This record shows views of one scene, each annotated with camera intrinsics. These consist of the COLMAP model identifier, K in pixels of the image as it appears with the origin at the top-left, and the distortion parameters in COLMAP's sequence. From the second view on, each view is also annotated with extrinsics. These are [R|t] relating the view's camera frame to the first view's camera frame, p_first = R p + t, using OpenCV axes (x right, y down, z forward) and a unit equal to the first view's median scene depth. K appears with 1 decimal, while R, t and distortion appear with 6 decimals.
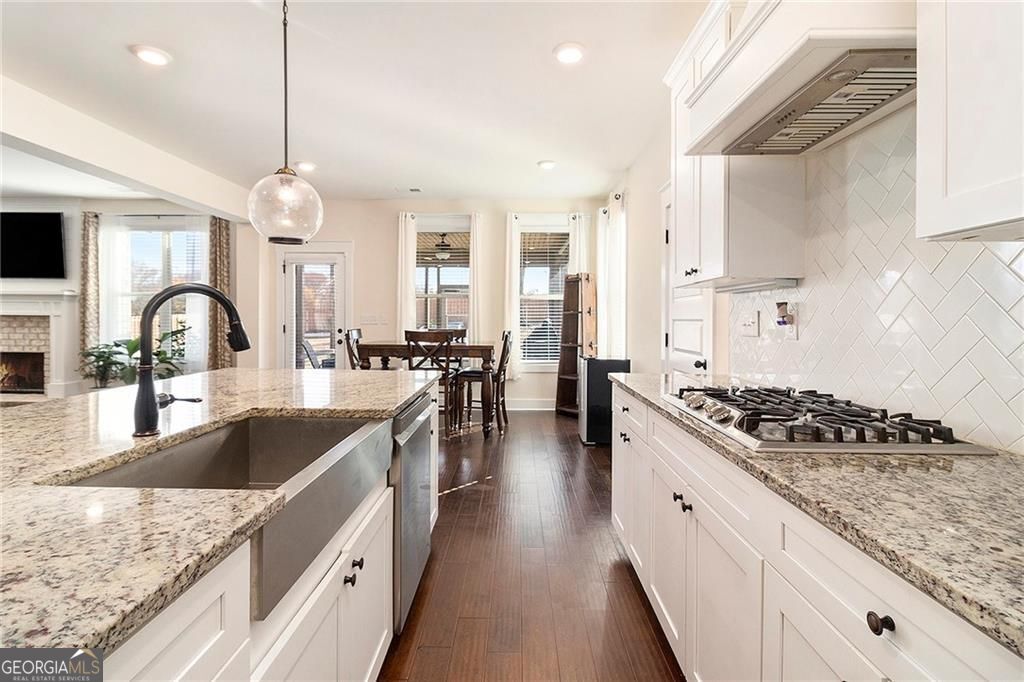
lens RADIAL K [[483.1, 0, 508.6], [0, 483.1, 322.3], [0, 0, 1]] dist [-0.002288, -0.000493]
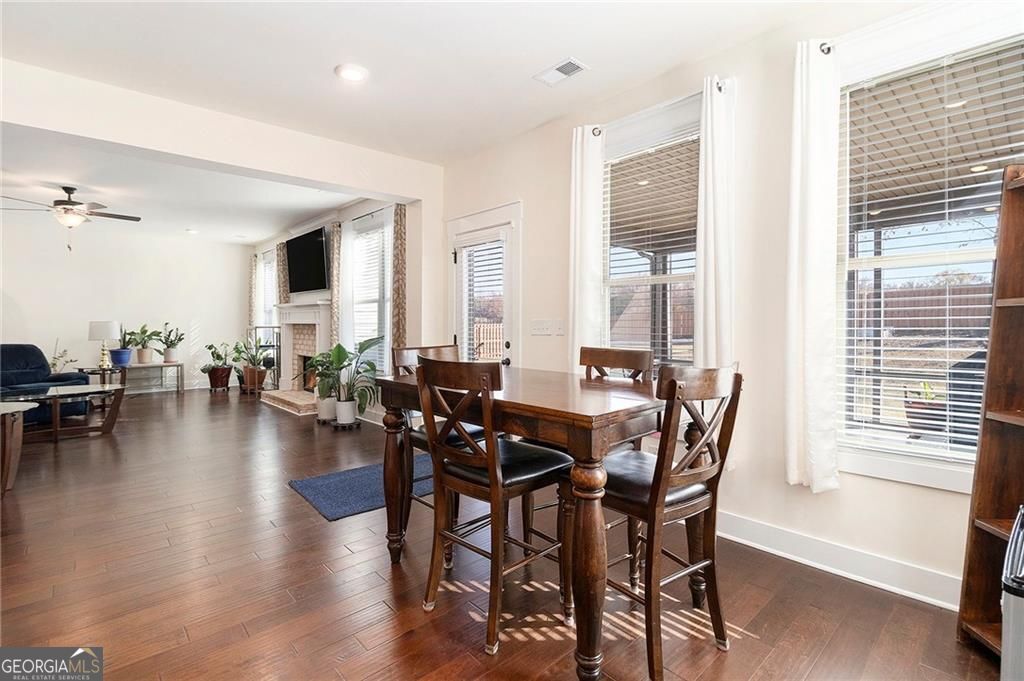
lens RADIAL K [[483.1, 0, 508.6], [0, 483.1, 321.8], [0, 0, 1]] dist [-0.002288, -0.000493]
pose [[0.683929, -0.010145, -0.729478, 0.120658], [0.004160, 0.999941, -0.010006, -0.006782], [0.729537, 0.003808, 0.683931, 0.571449]]
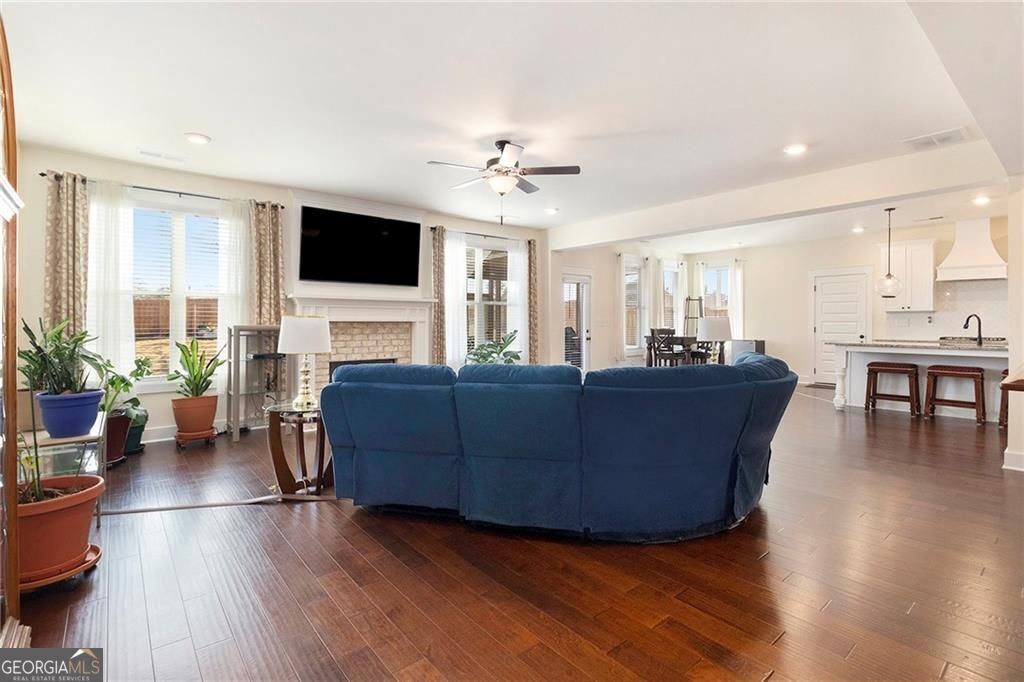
lens RADIAL K [[483.1, 0, 508.6], [0, 483.1, 322.3], [0, 0, 1]] dist [-0.002288, -0.000493]
pose [[0.760429, -0.009401, 0.649354, -1.450530], [0.009558, 0.999949, 0.003284, -0.014105], [-0.649351, 0.003709, 0.760480, 0.074121]]
